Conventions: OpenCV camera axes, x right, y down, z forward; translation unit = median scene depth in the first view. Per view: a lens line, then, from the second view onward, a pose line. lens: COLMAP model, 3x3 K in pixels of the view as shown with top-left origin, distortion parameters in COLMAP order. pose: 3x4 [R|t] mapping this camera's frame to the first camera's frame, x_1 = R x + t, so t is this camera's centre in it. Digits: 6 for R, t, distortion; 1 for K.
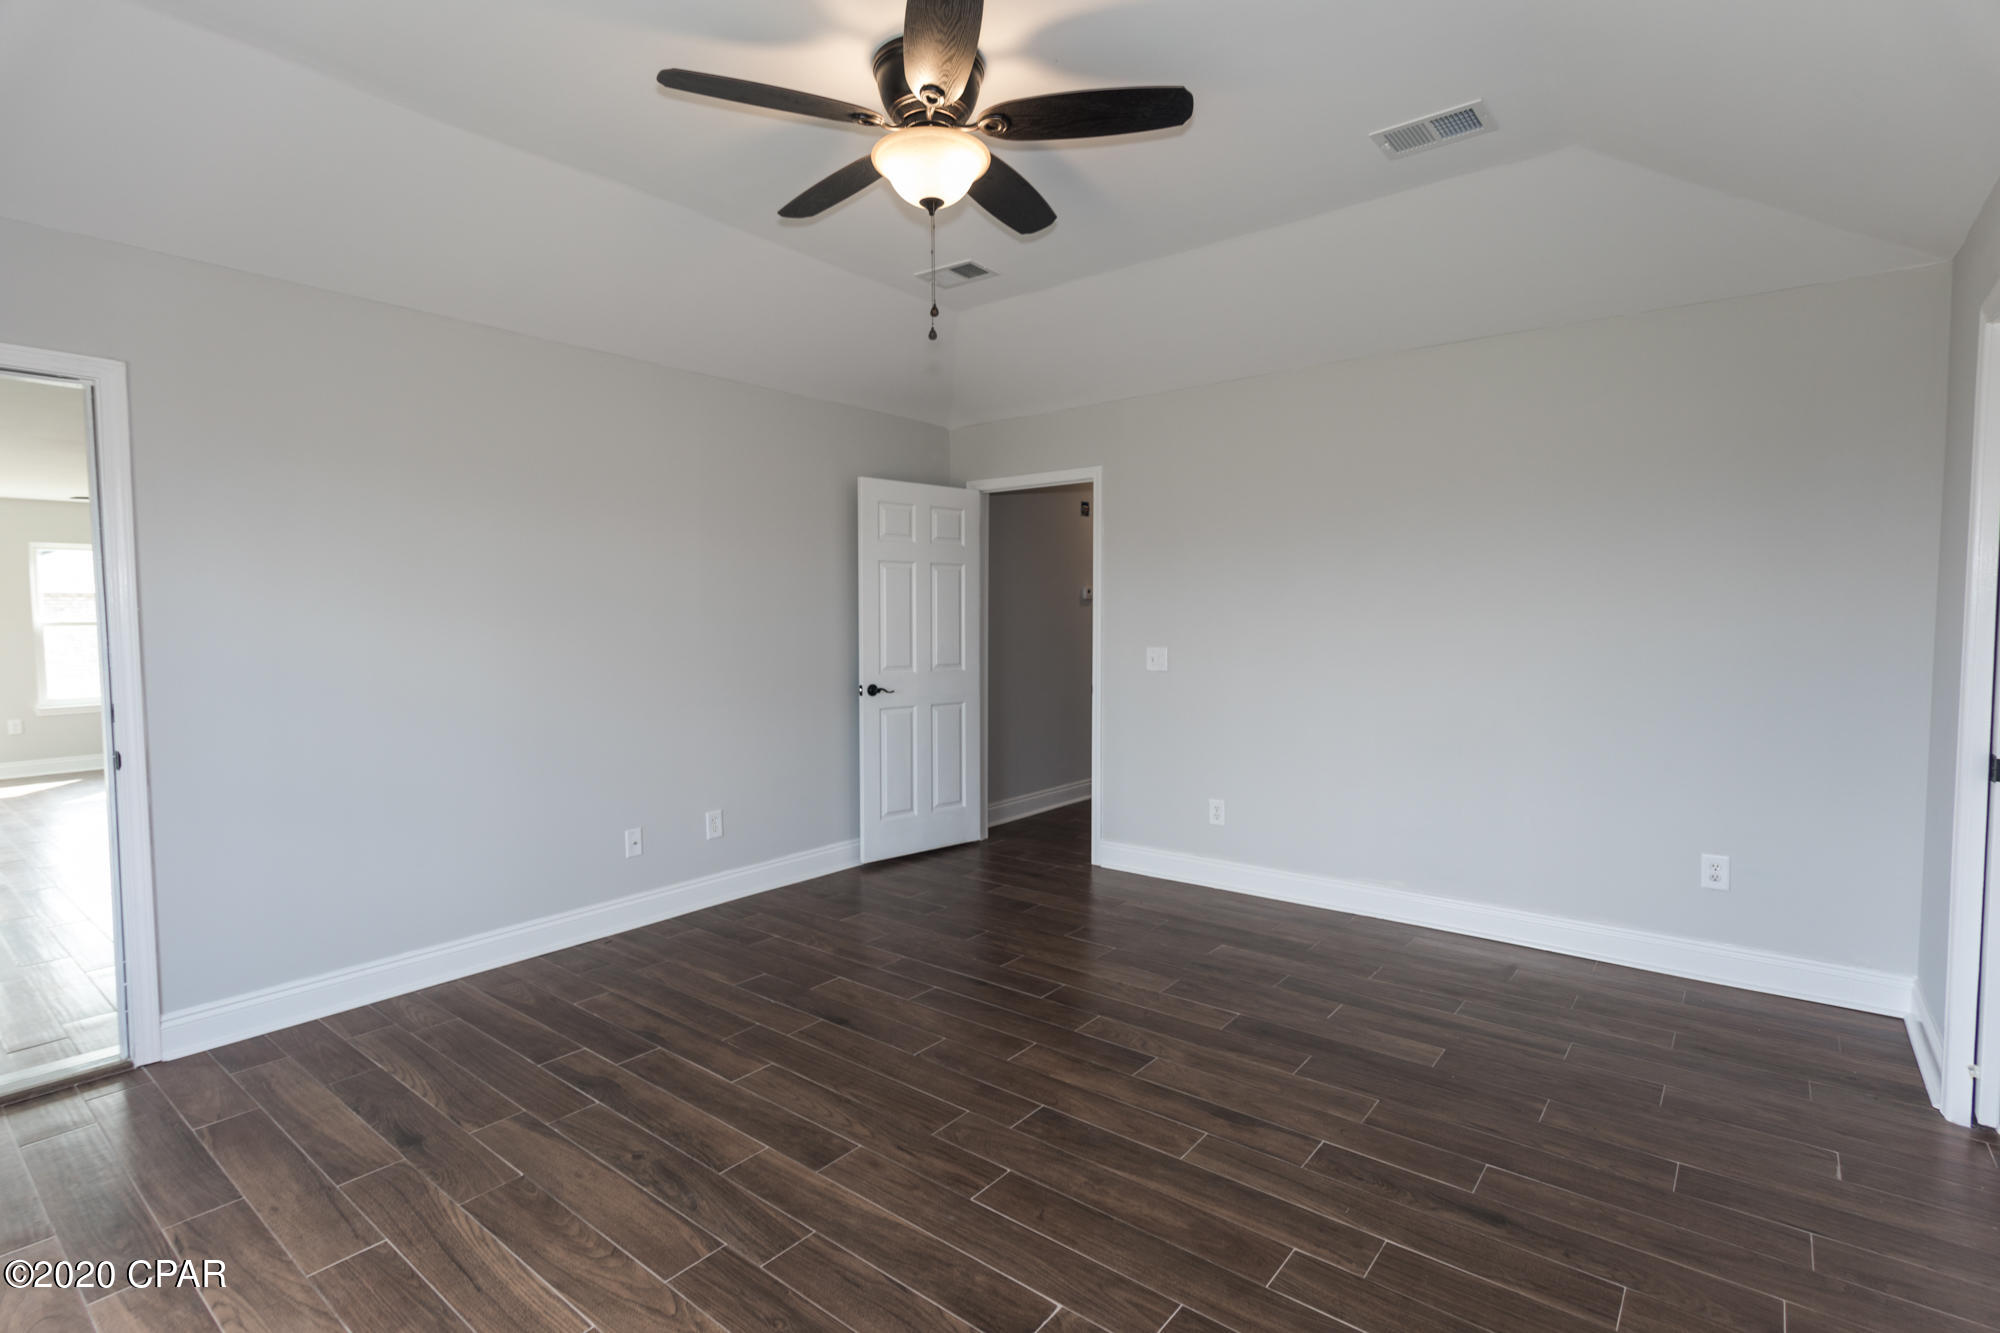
lens RADIAL K [[959.4, 0, 997.9], [0, 959.4, 673.4], [0, 0, 1]] dist [0.004820, -0.000320]
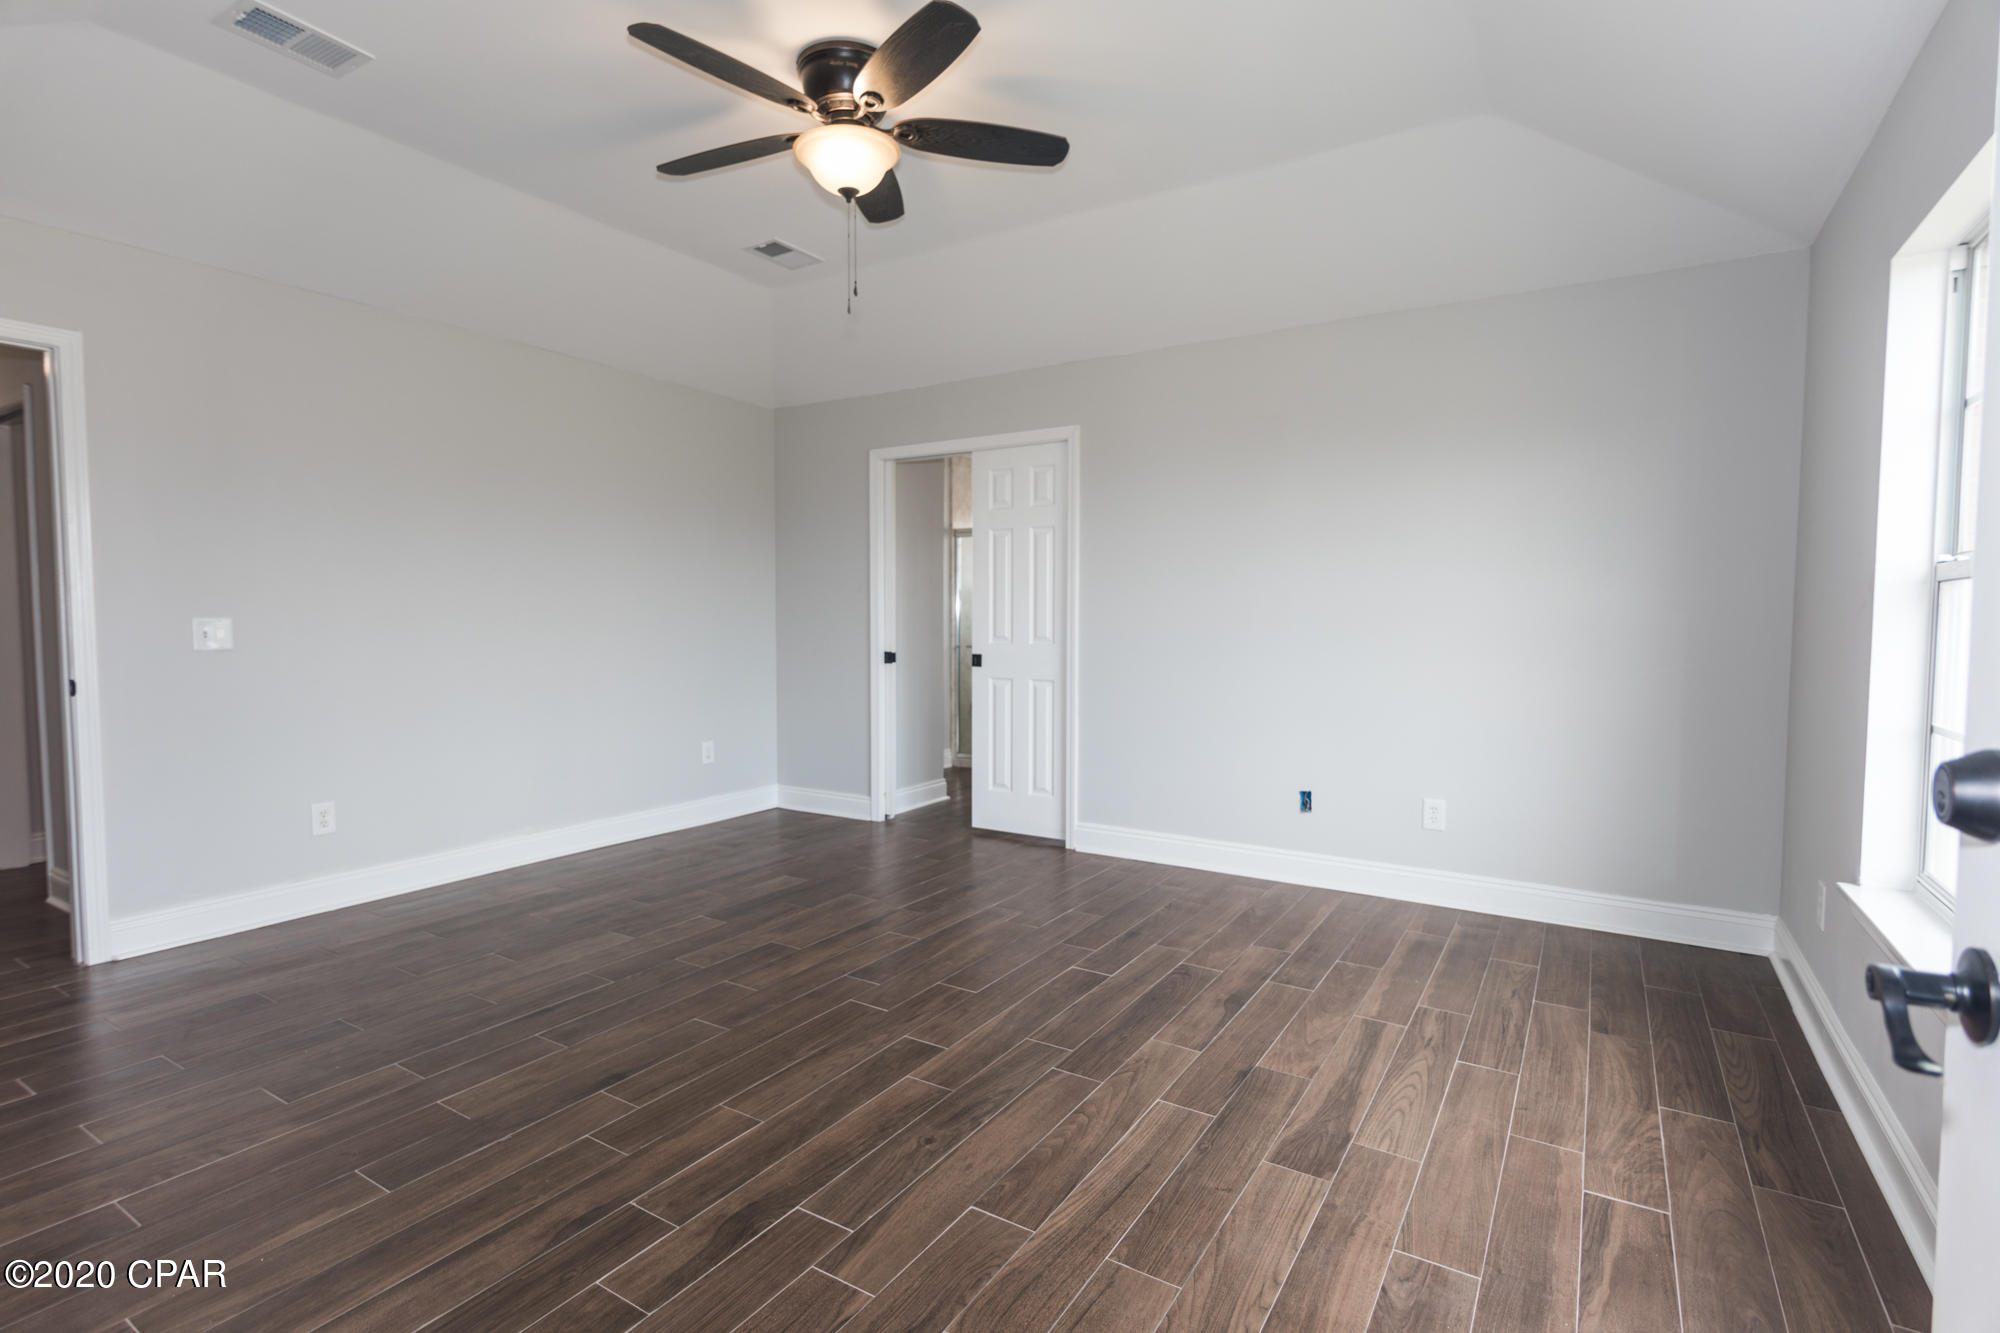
lens RADIAL K [[959.4, 0, 997.6], [0, 959.4, 663.6], [0, 0, 1]] dist [0.004820, -0.000320]
pose [[-0.112739, -0.043457, 0.992674, -1.054078], [0.061466, 0.996825, 0.050620, 0.012316], [-0.991722, 0.066722, -0.109710, 0.842624]]
